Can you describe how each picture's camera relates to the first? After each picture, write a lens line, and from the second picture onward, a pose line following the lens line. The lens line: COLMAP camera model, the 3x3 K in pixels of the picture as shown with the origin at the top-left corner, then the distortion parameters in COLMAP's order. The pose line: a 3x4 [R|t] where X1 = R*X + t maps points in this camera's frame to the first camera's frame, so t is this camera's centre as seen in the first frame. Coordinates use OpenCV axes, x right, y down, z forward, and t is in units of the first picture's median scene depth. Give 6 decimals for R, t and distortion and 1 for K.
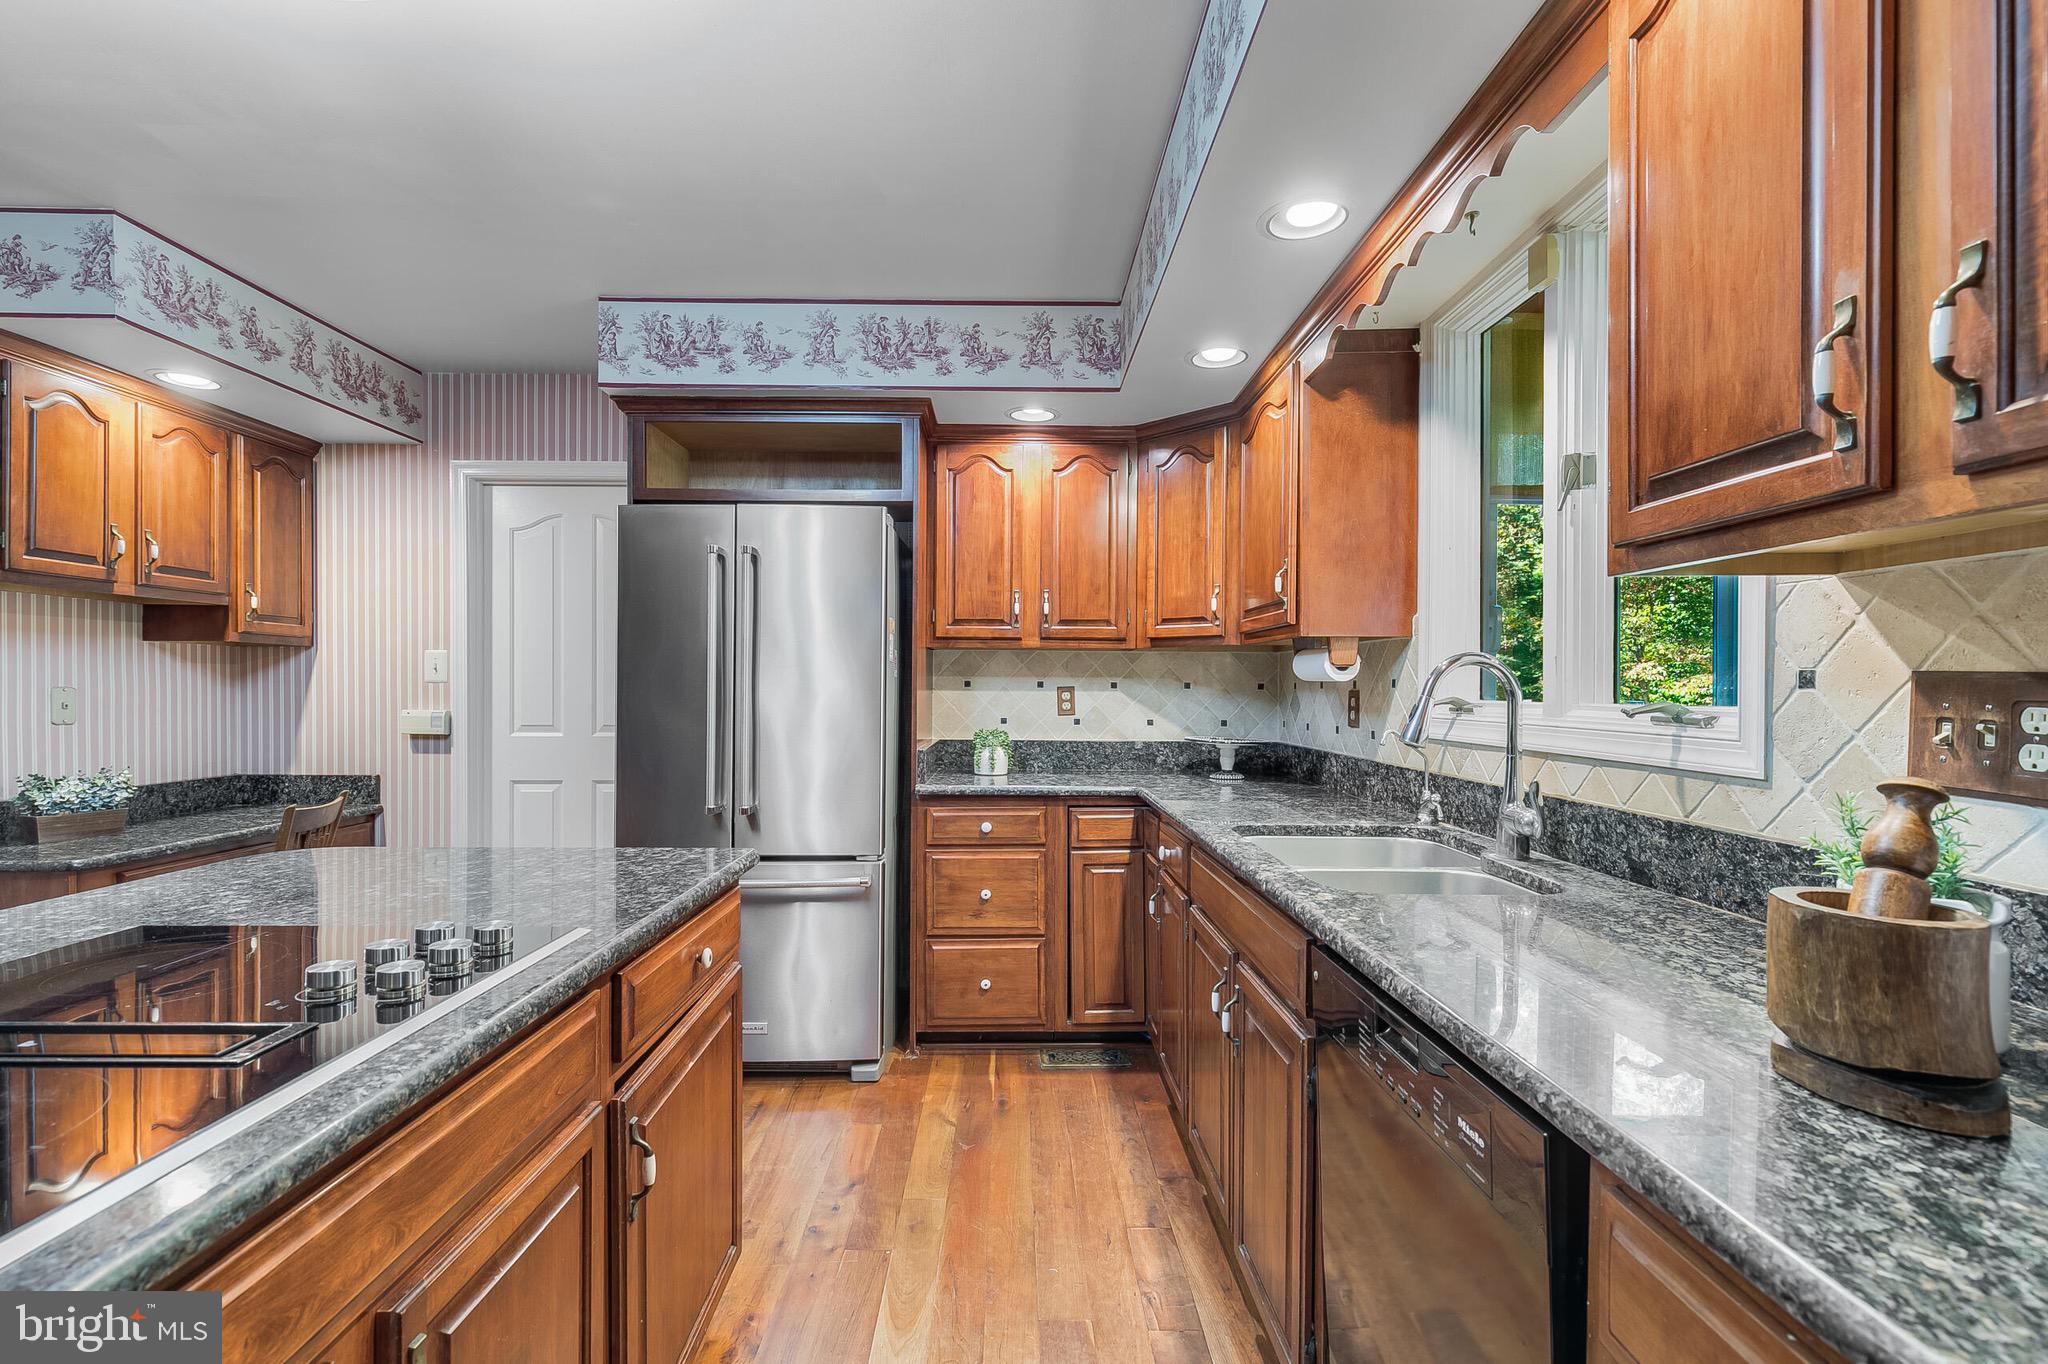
lens RADIAL K [[920.1, 0, 1018.1], [0, 920.1, 684.0], [0, 0, 1]] dist [0.003128, -0.000534]
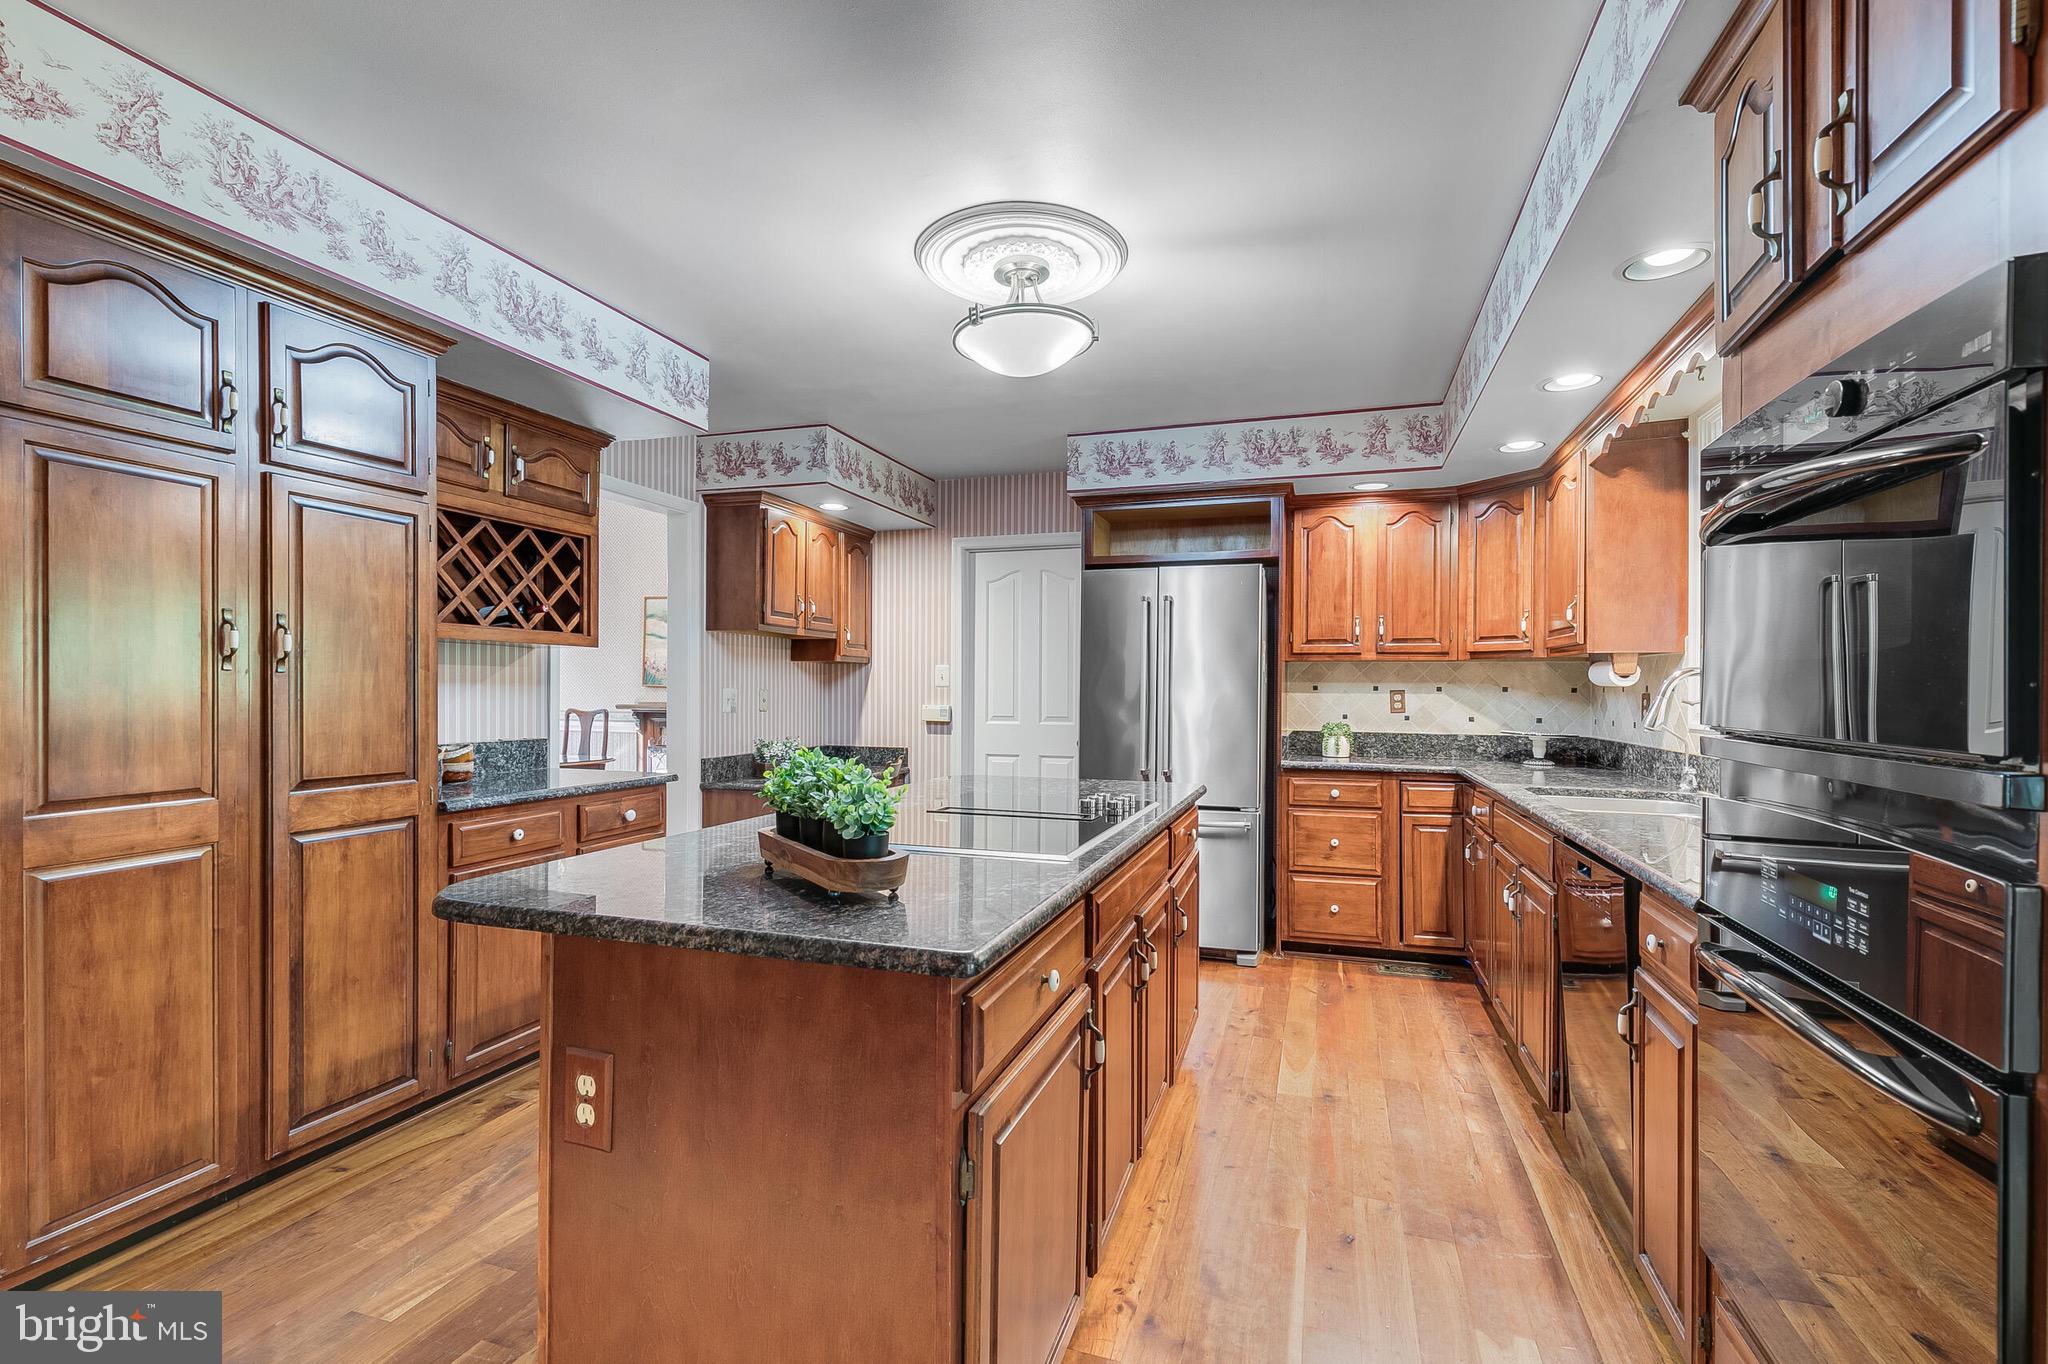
lens RADIAL K [[920.1, 0, 1018.1], [0, 920.1, 684.0], [0, 0, 1]] dist [0.003128, -0.000534]
pose [[0.944783, -0.000525, -0.327696, -0.031038], [-0.001001, 0.999989, -0.004489, 0.000660], [0.327695, 0.004569, 0.944772, -0.437300]]
